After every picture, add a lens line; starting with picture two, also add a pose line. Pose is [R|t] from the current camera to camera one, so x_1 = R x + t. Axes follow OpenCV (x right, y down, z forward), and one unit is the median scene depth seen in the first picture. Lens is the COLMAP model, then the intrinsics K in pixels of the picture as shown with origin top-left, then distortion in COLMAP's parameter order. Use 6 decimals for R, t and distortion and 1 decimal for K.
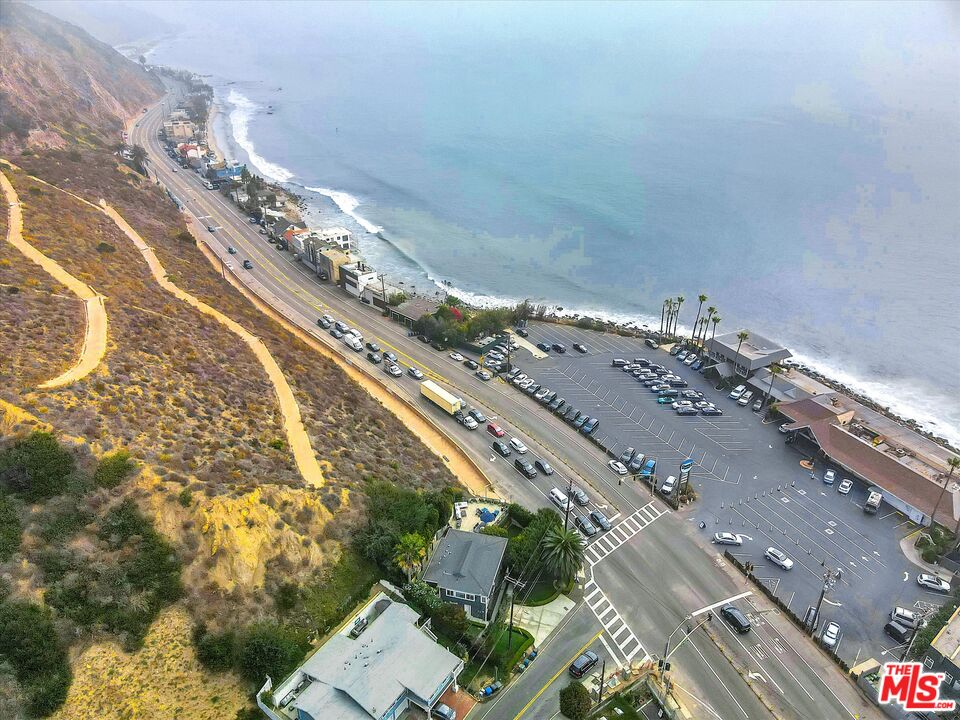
lens RADIAL K [[698.1, 0, 484.4], [0, 698.1, 363.2], [0, 0, 1]] dist [0.015575, 0.003825]
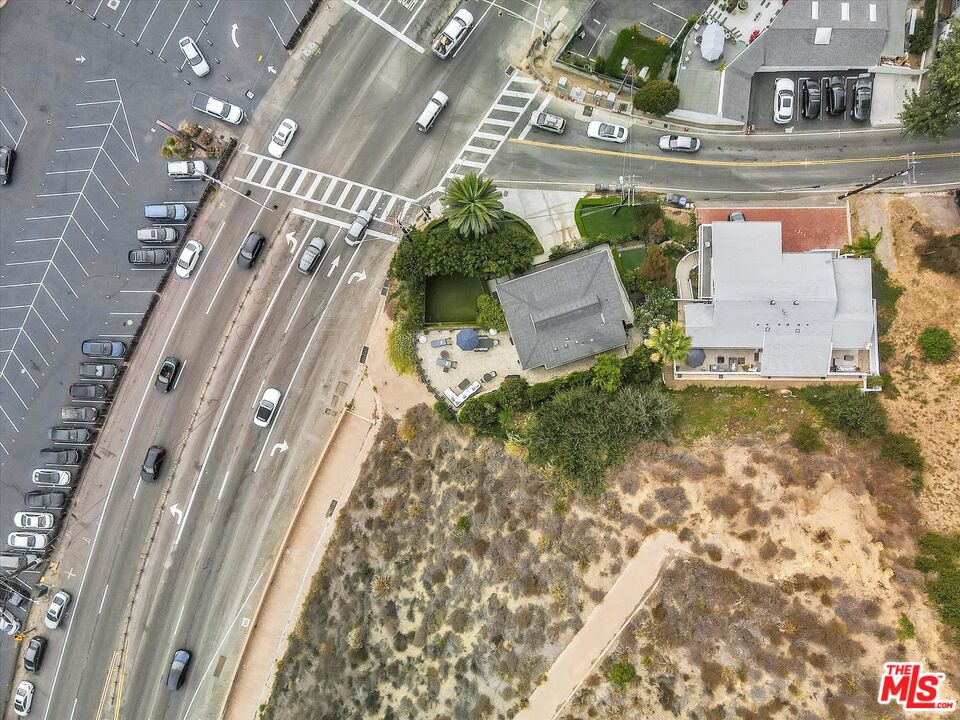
lens RADIAL K [[698.1, 0, 472.5], [0, 698.1, 356.1], [0, 0, 1]] dist [0.015575, 0.003825]
pose [[-0.539357, -0.841748, -0.023564, 0.003950], [0.419563, -0.292890, 0.859175, -0.309131], [-0.730111, 0.453515, 0.511138, 0.589597]]
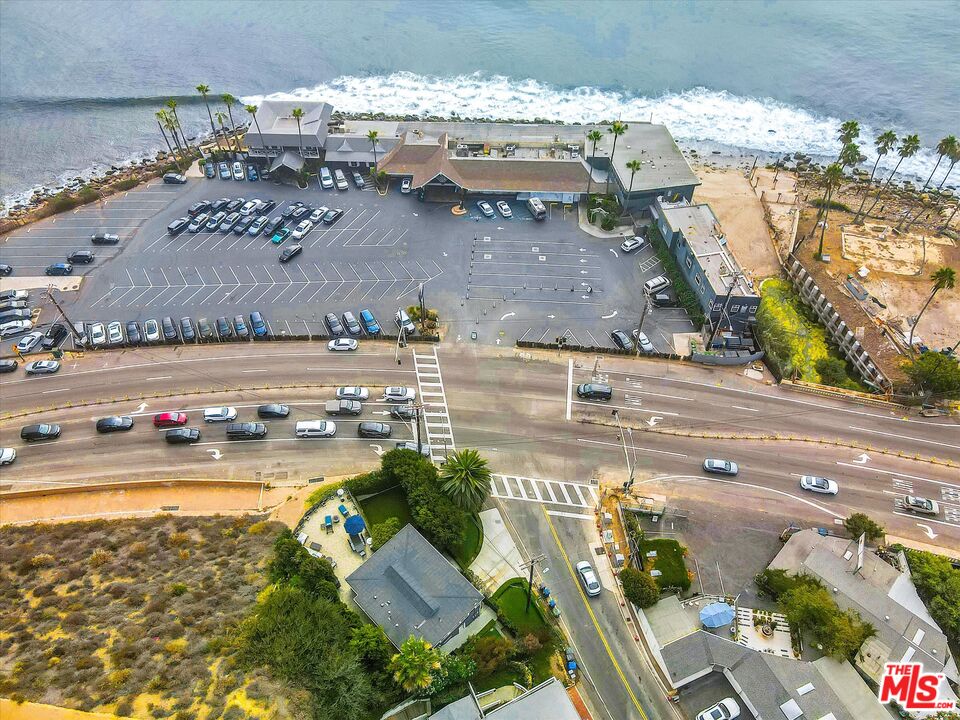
lens RADIAL K [[698.1, 0, 475.9], [0, 698.1, 356.0], [0, 0, 1]] dist [0.015575, 0.003825]
pose [[0.508956, -0.665135, 0.546406, -0.185097], [0.416756, 0.745817, 0.519684, -0.203693], [-0.753179, -0.036778, 0.656787, 0.390465]]
